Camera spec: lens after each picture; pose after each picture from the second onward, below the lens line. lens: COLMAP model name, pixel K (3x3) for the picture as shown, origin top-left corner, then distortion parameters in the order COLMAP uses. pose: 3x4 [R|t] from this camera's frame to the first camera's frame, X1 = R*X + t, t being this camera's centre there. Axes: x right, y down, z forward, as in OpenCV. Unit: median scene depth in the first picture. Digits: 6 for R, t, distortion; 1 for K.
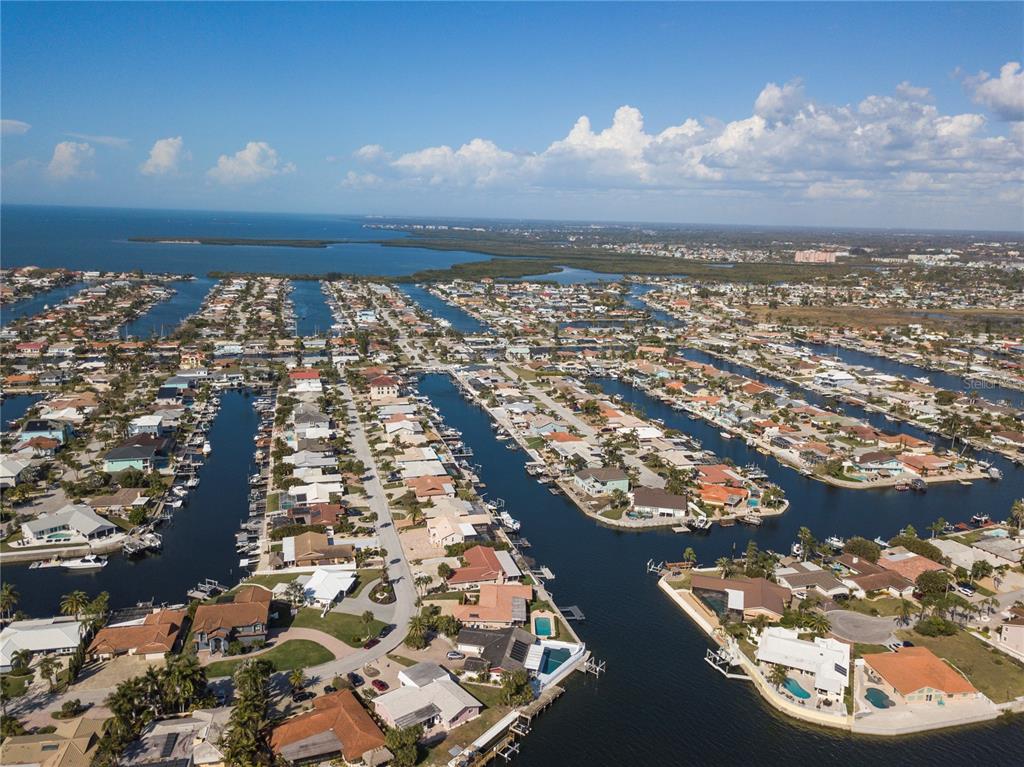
lens RADIAL K [[801.0, 0, 515.3], [0, 801.0, 383.5], [0, 0, 1]] dist [0.017636, 0.000216]
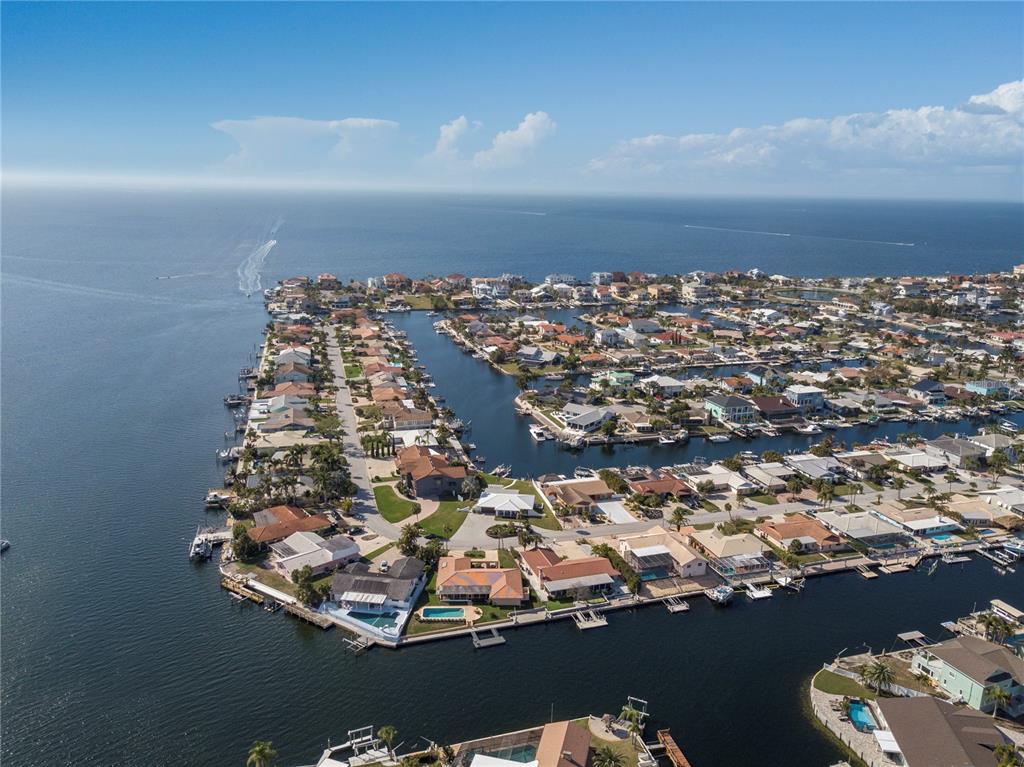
lens RADIAL K [[819.2, 0, 512.0], [0, 819.2, 383.5], [0, 0, 1]] dist [0.013976, -0.000073]
pose [[0.038979, 0.223066, -0.974024, 0.873142], [-0.234557, 0.949571, 0.208080, -0.138357], [0.971321, 0.220353, 0.089335, 0.967122]]
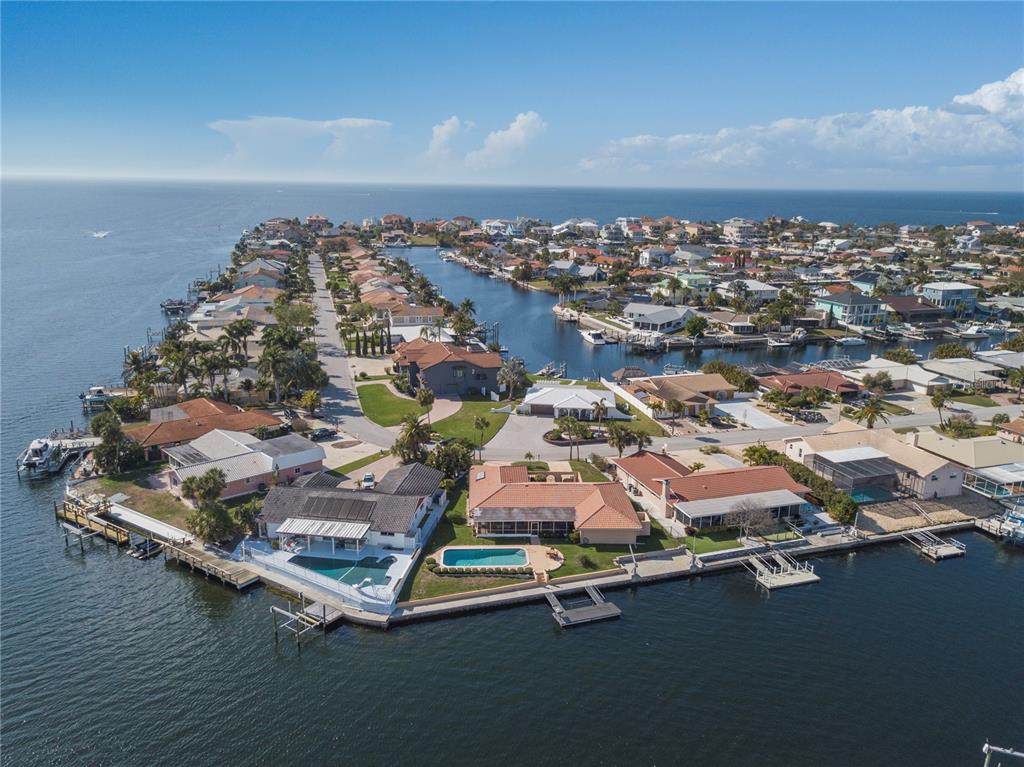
lens RADIAL K [[801.0, 0, 515.3], [0, 801.0, 383.5], [0, 0, 1]] dist [0.017636, 0.000216]
pose [[0.045462, 0.218302, -0.974822, 0.446613], [-0.232962, 0.951242, 0.202157, 0.128344], [0.971423, 0.217906, 0.094101, 0.984698]]
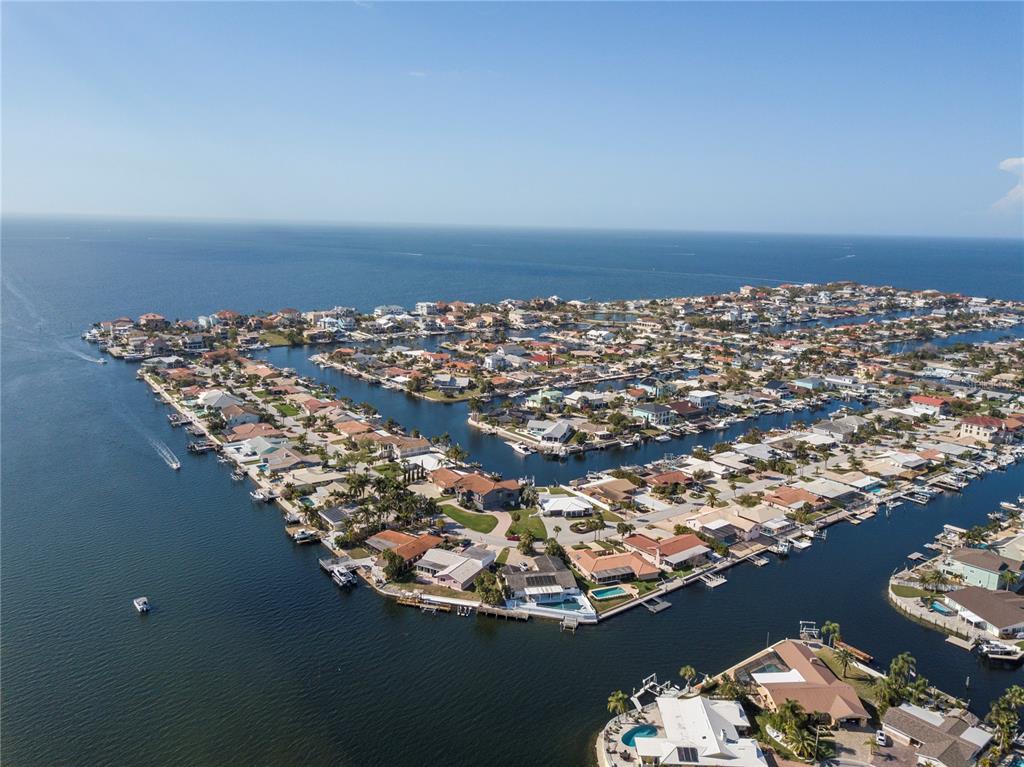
lens RADIAL K [[819.2, 0, 512.0], [0, 819.2, 383.5], [0, 0, 1]] dist [0.013976, -0.000073]
pose [[0.390351, 0.175747, -0.903736, 0.926389], [-0.217448, 0.971439, 0.094990, -0.033878], [0.894619, 0.159436, 0.417418, 0.413428]]
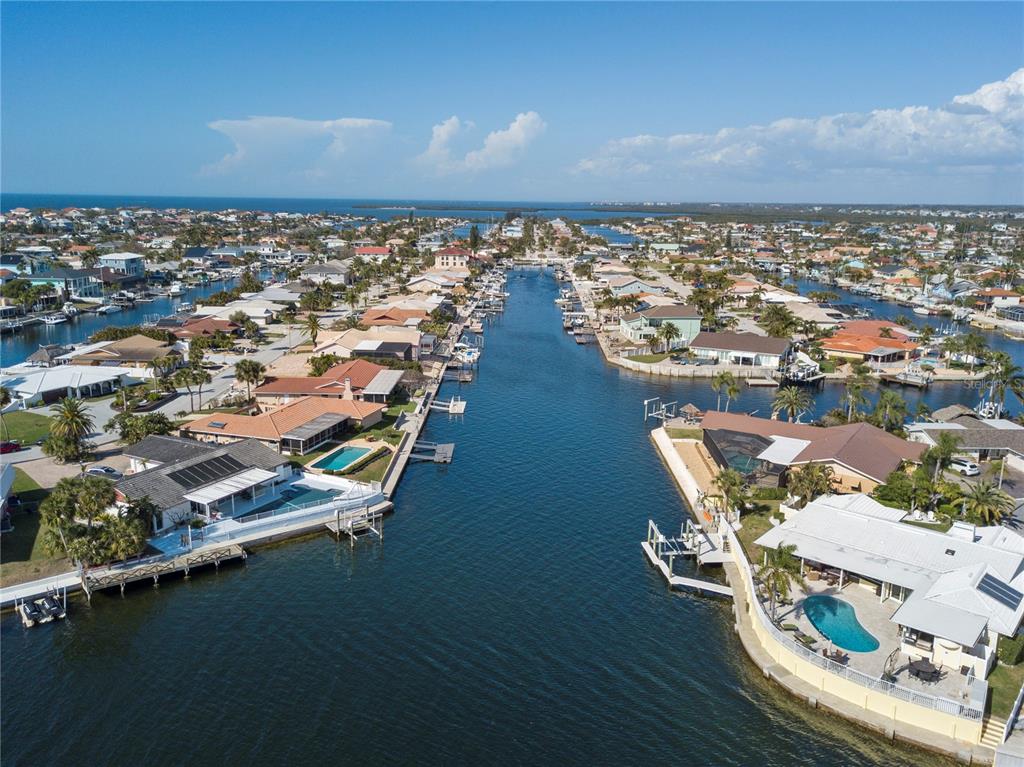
lens RADIAL K [[819.2, 0, 512.0], [0, 819.2, 383.5], [0, 0, 1]] dist [0.013976, -0.000073]
pose [[0.955239, 0.052918, -0.291065, 0.282999], [-0.053415, 0.998553, 0.006243, 0.257563], [0.290975, 0.009583, 0.956683, 0.572682]]
